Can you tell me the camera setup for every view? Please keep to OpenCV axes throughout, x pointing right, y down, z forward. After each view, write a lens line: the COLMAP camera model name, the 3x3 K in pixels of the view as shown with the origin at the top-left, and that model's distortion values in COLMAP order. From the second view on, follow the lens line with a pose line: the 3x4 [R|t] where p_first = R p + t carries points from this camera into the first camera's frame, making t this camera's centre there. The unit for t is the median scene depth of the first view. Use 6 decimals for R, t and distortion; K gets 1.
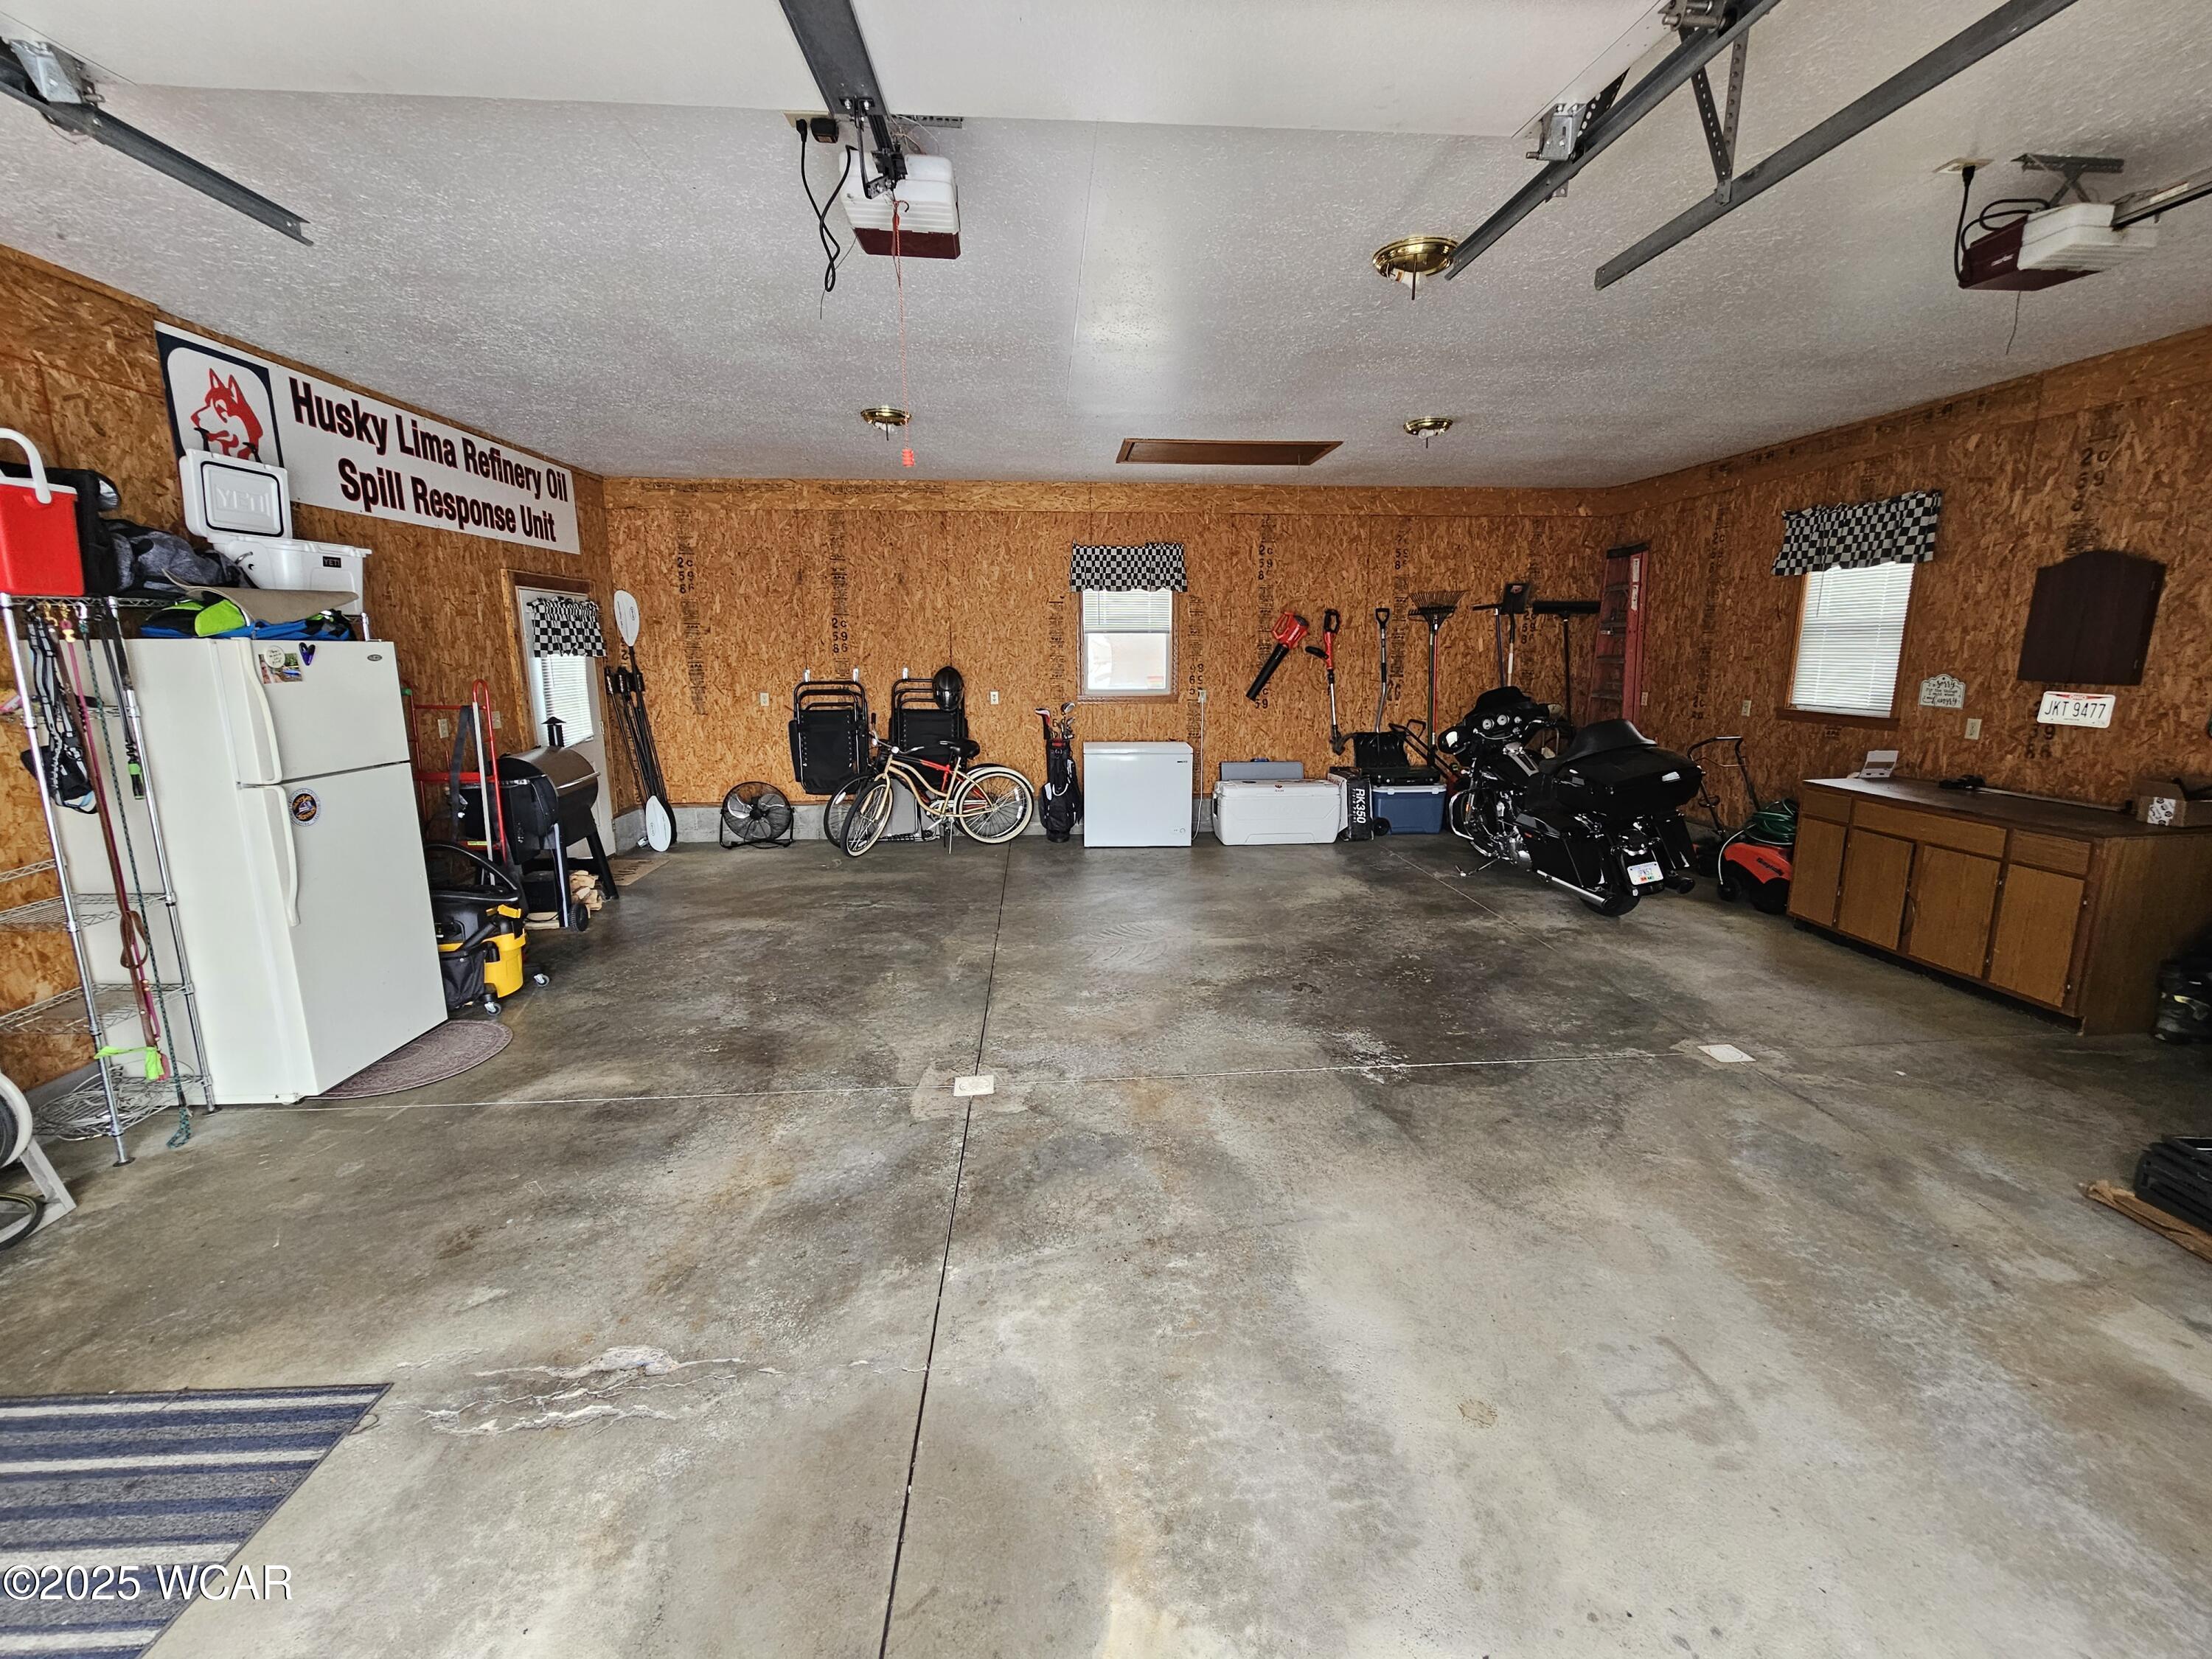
lens RADIAL K [[909.6, 0, 1113.8], [0, 909.6, 819.5], [0, 0, 1]] dist [0.001436, -0.001156]
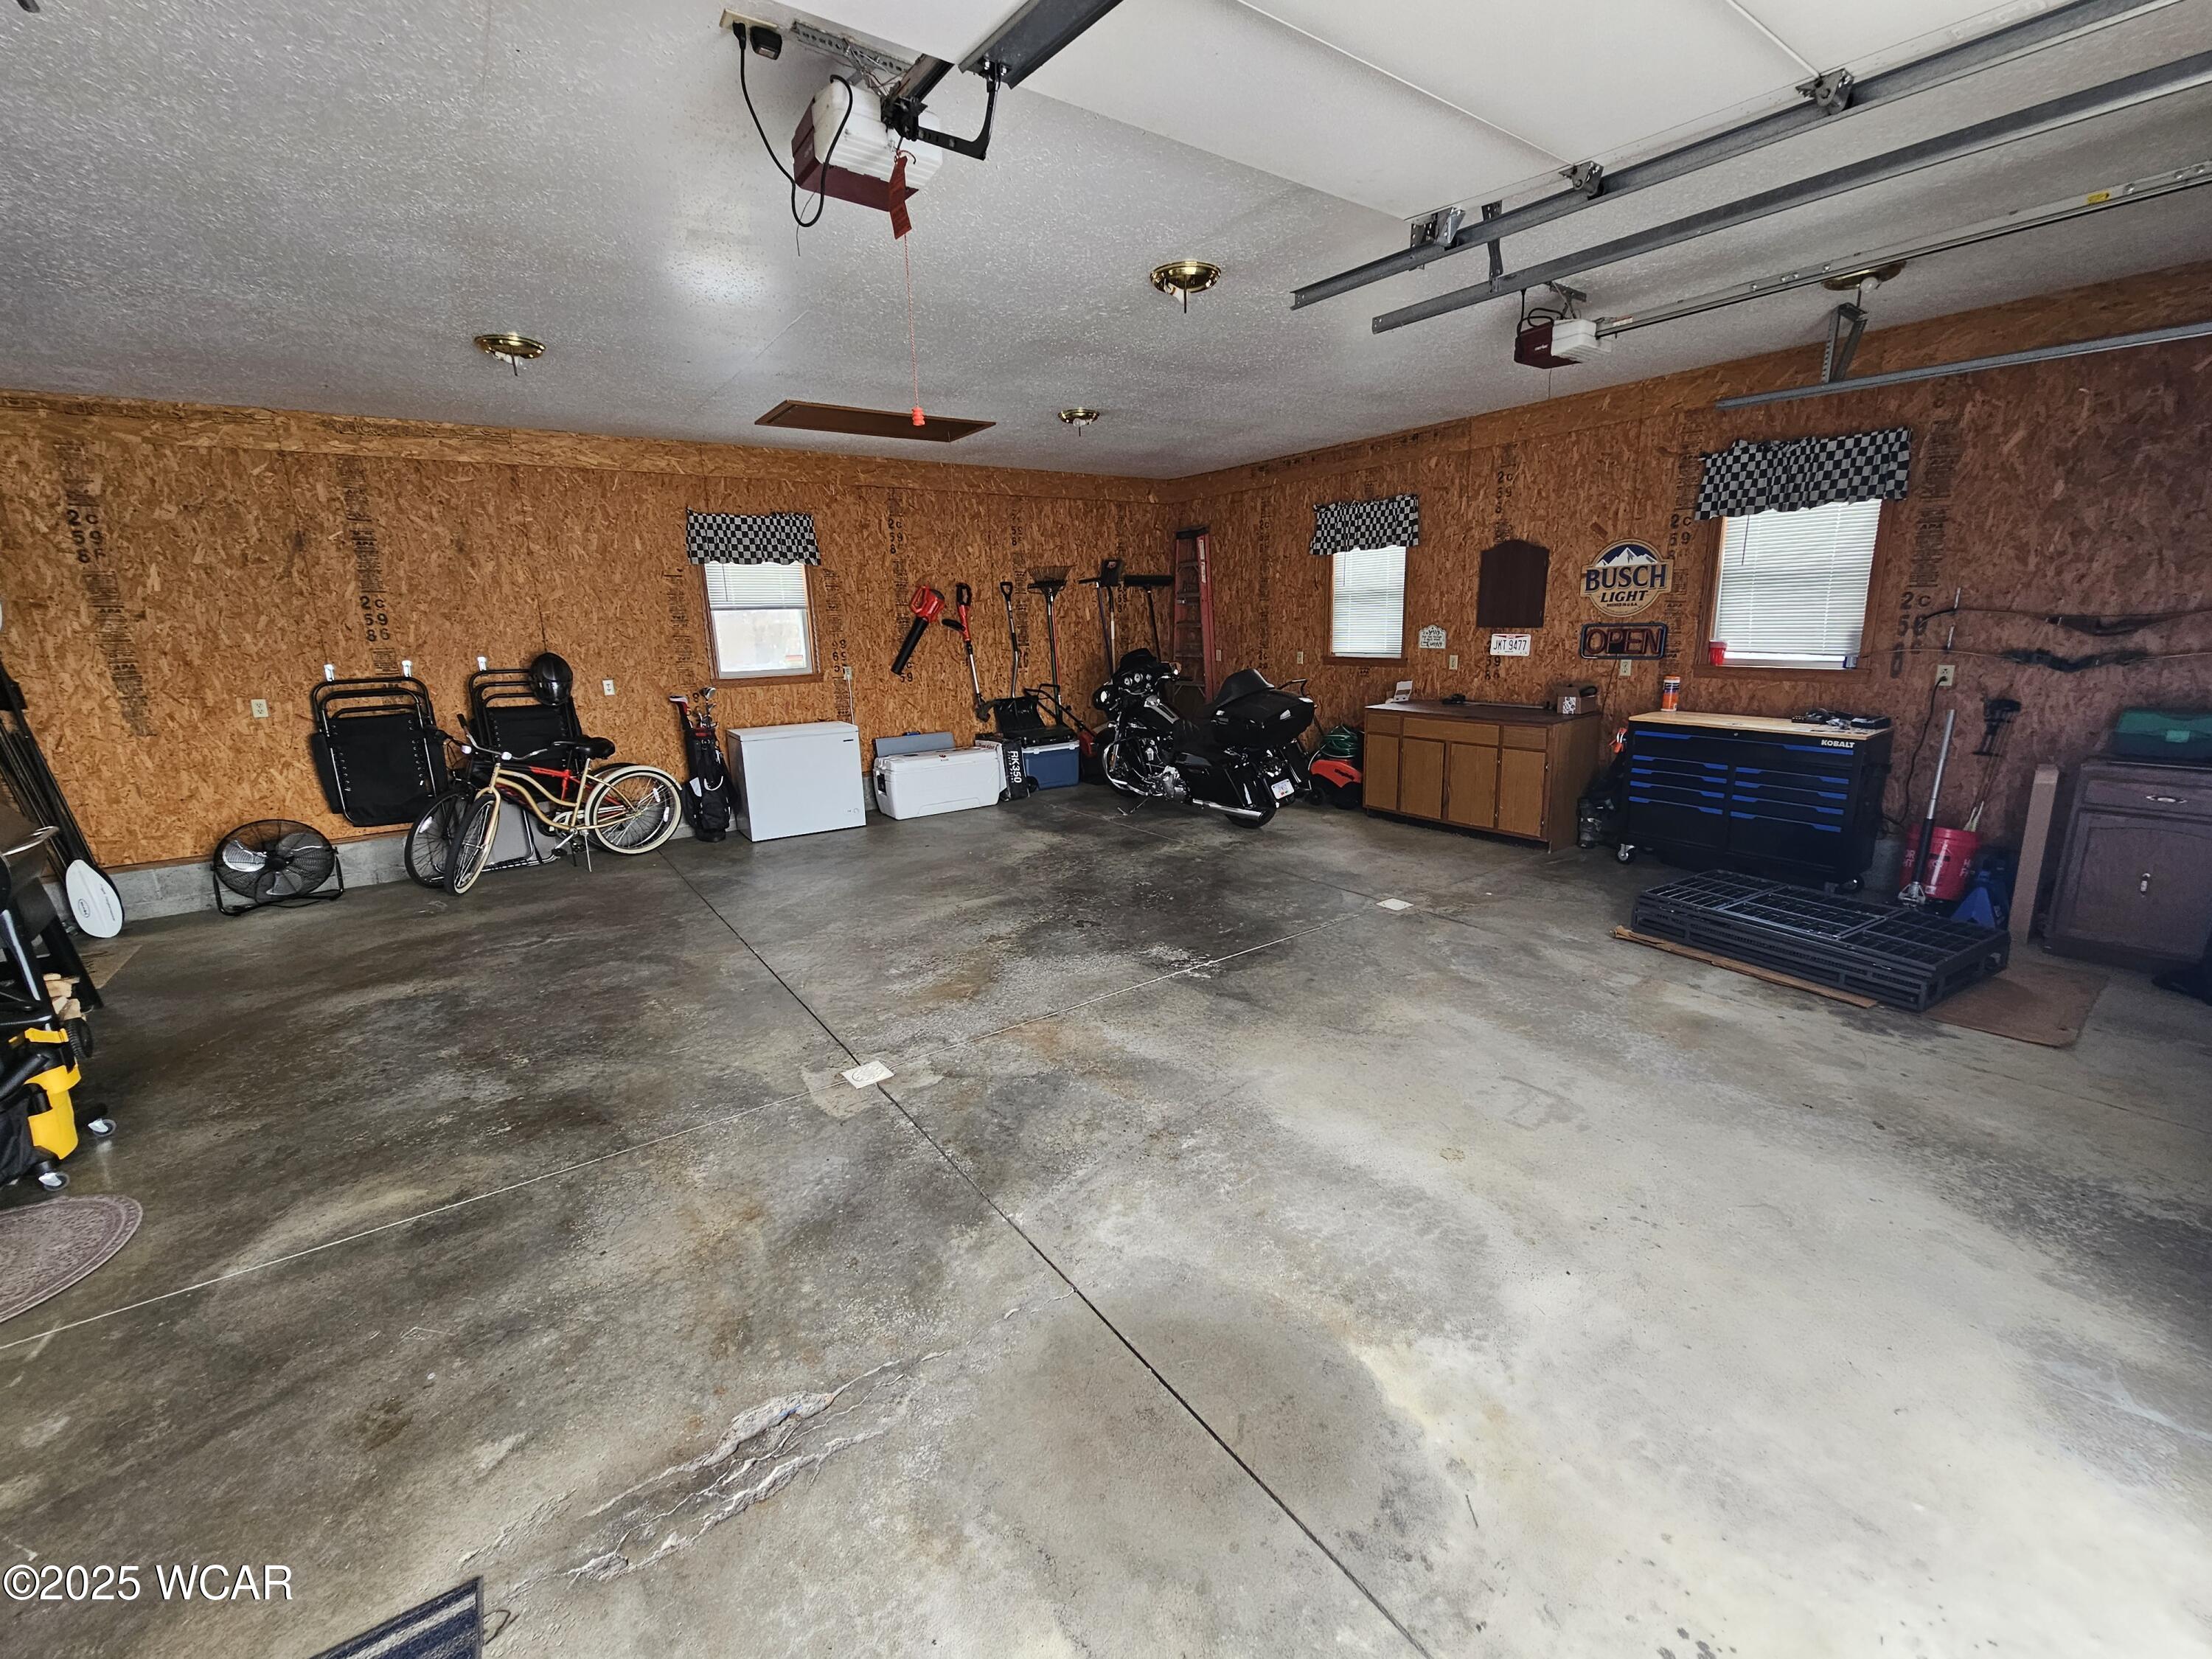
lens RADIAL K [[909.6, 0, 1114.9], [0, 909.6, 819.9], [0, 0, 1]] dist [0.001436, -0.001156]
pose [[0.854481, -0.133860, 0.501939, -0.380157], [0.122492, 0.990903, 0.055734, 0.003670], [-0.504834, 0.013860, 0.863105, 0.031238]]
